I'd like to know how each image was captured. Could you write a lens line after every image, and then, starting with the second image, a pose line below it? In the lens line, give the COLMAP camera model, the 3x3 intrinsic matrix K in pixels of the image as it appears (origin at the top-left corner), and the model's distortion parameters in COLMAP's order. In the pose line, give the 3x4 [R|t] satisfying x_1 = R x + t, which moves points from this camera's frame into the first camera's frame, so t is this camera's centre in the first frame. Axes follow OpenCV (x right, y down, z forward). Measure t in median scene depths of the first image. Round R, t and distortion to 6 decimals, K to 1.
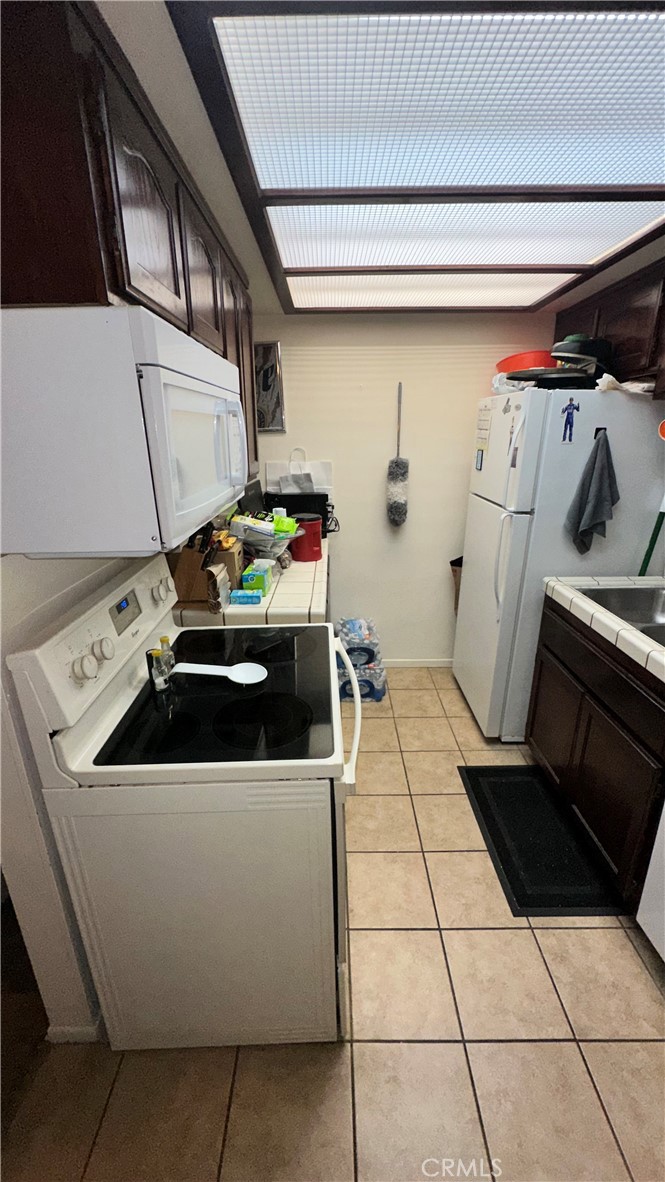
lens RADIAL K [[468.8, 0, 332.8], [0, 468.8, 595.1], [0, 0, 1]] dist [0.007824, -0.000602]
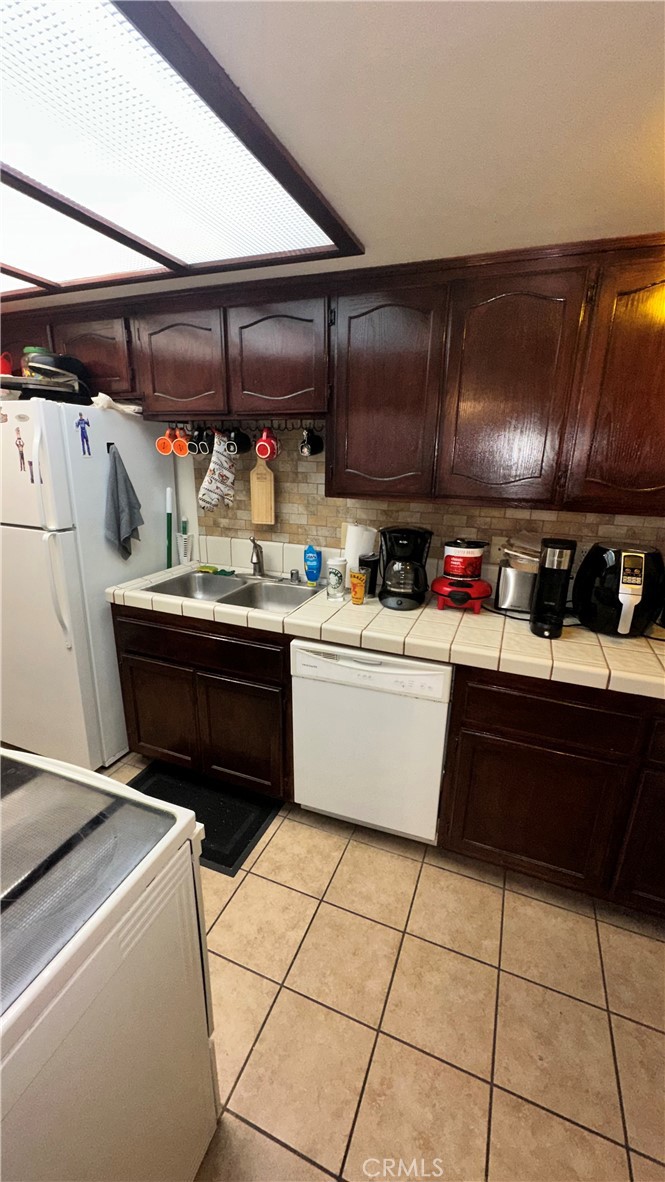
lens RADIAL K [[468.8, 0, 323.4], [0, 468.8, 595.9], [0, 0, 1]] dist [0.007824, -0.000602]
pose [[0.396253, -0.262666, 0.879767, -0.276211], [0.283375, 0.946412, 0.154929, -0.051154], [-0.873317, 0.187913, 0.449451, 0.152102]]
